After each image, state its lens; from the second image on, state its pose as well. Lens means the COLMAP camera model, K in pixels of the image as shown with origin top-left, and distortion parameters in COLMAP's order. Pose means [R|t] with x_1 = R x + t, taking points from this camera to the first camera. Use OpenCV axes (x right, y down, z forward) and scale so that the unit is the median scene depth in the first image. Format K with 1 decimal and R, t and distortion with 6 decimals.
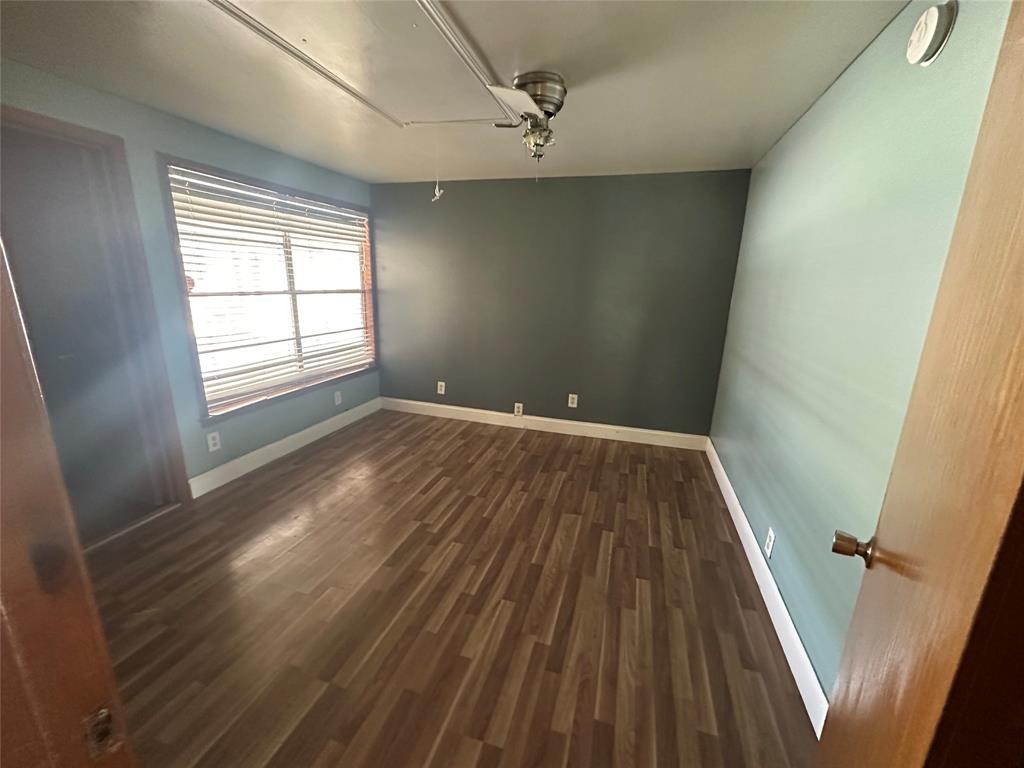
lens RADIAL K [[410.1, 0, 511.5], [0, 410.1, 383.1], [0, 0, 1]] dist [-0.002273, 0.000618]
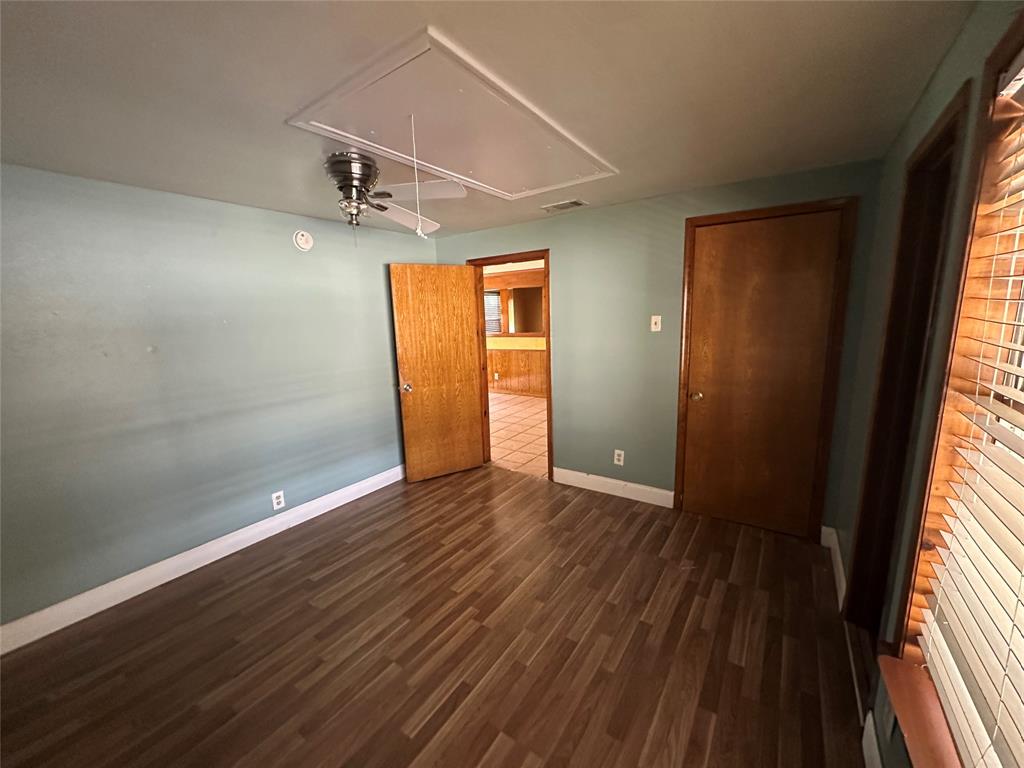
lens RADIAL K [[410.1, 0, 512.2], [0, 410.1, 385.1], [0, 0, 1]] dist [-0.002273, 0.000618]
pose [[-0.954961, -0.042551, 0.293666, -0.589413], [0.082420, 0.912686, 0.400264, -0.507512], [-0.285056, 0.406441, -0.868072, 1.769216]]
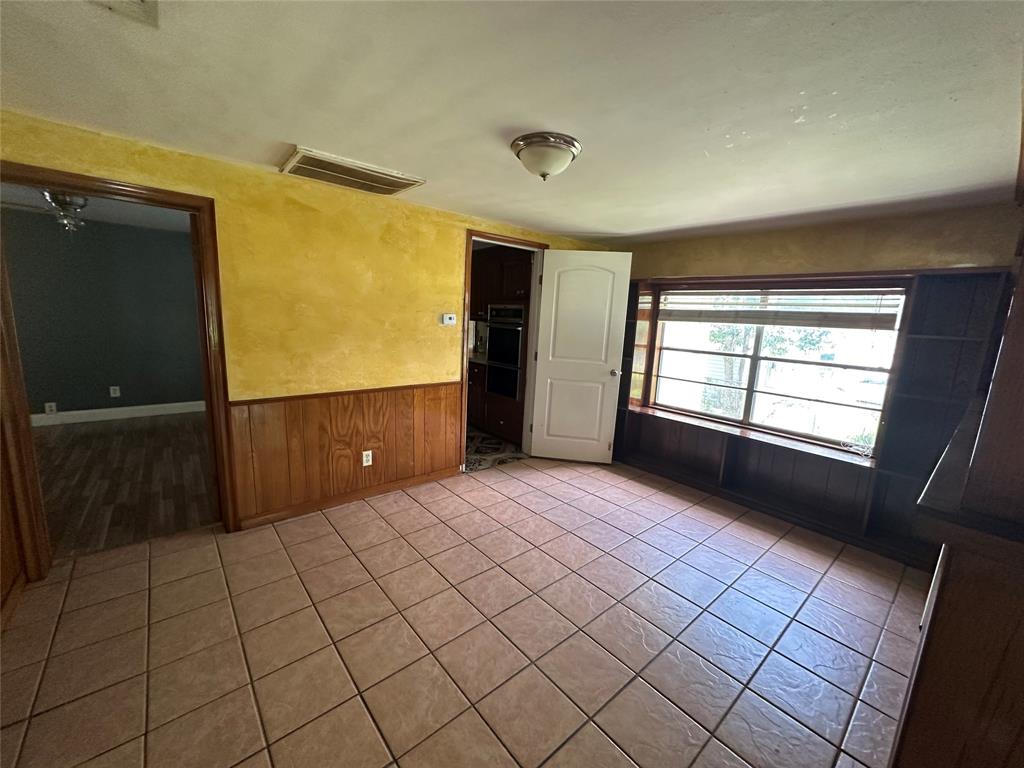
lens RADIAL K [[410.1, 0, 508.4], [0, 410.1, 383.6], [0, 0, 1]] dist [-0.002273, 0.000618]
pose [[0.554494, -0.128598, 0.822192, -0.390107], [0.162522, 0.985698, 0.044565, 0.291624], [-0.816164, 0.108913, 0.567464, -1.308606]]
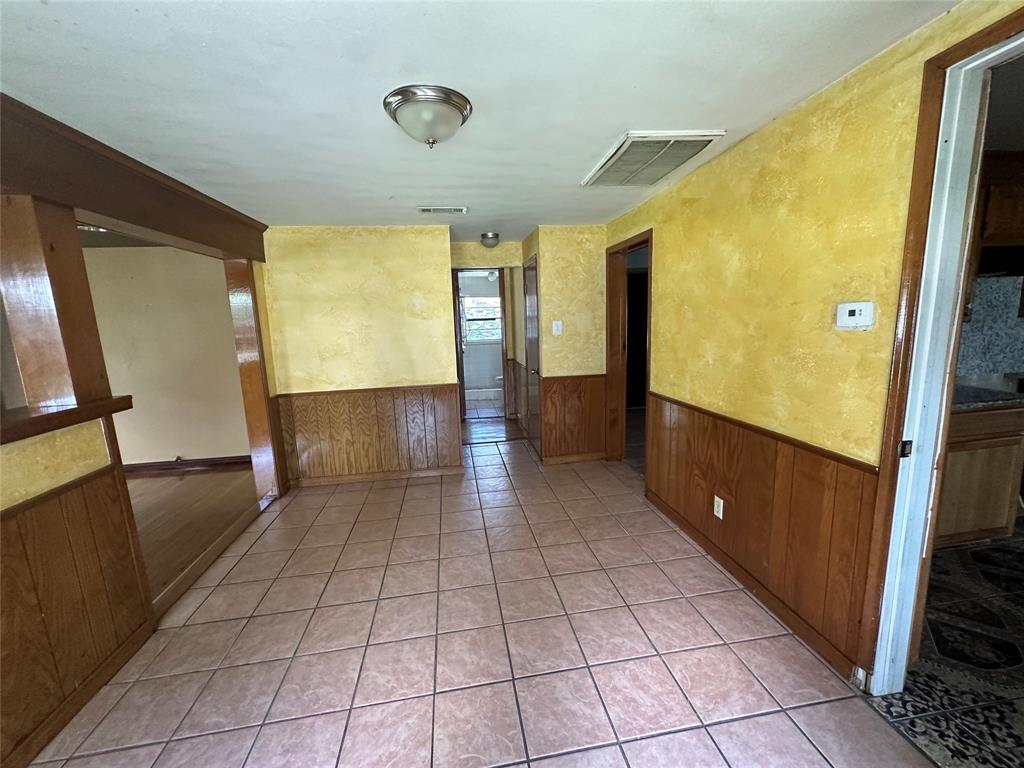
lens RADIAL K [[410.1, 0, 512.7], [0, 410.1, 384.9], [0, 0, 1]] dist [-0.002273, 0.000618]
pose [[0.423101, 0.116618, -0.898547, 1.249816], [-0.176081, 0.983360, 0.044714, 0.264714], [0.888809, 0.139298, 0.436594, -1.036706]]
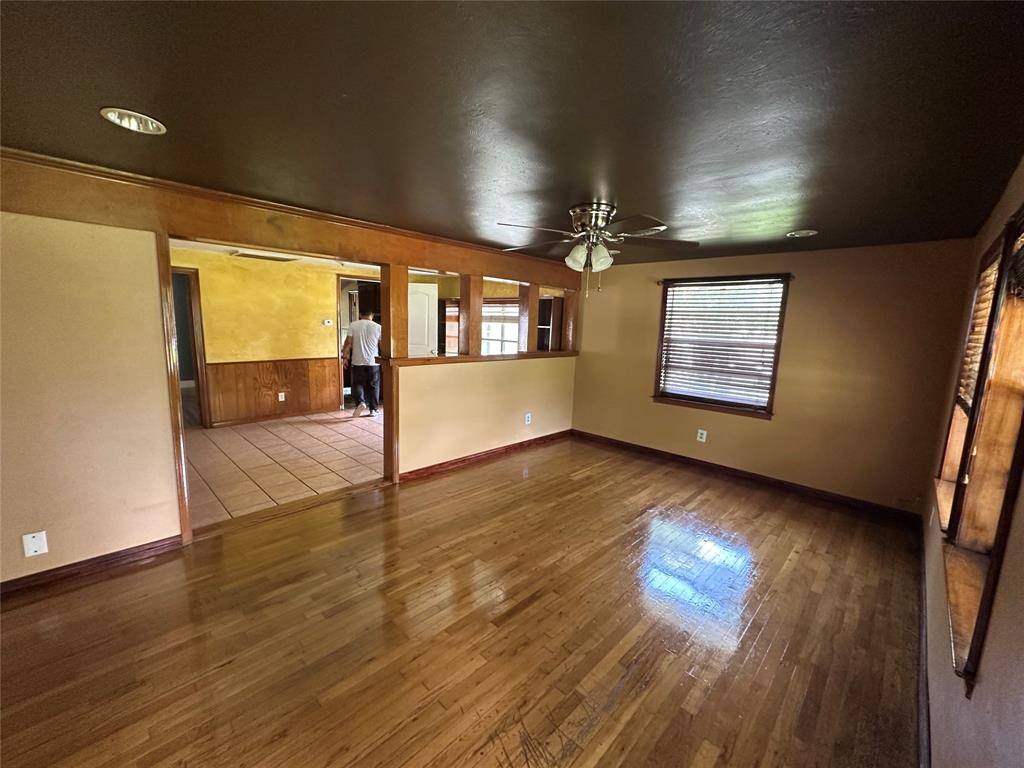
lens RADIAL K [[410.1, 0, 508.2], [0, 410.1, 384.7], [0, 0, 1]] dist [-0.002273, 0.000618]
pose [[0.465096, -0.135425, 0.874840, -1.211117], [0.188830, 0.980663, 0.051418, 0.612326], [-0.864887, 0.141282, 0.481675, -2.730040]]
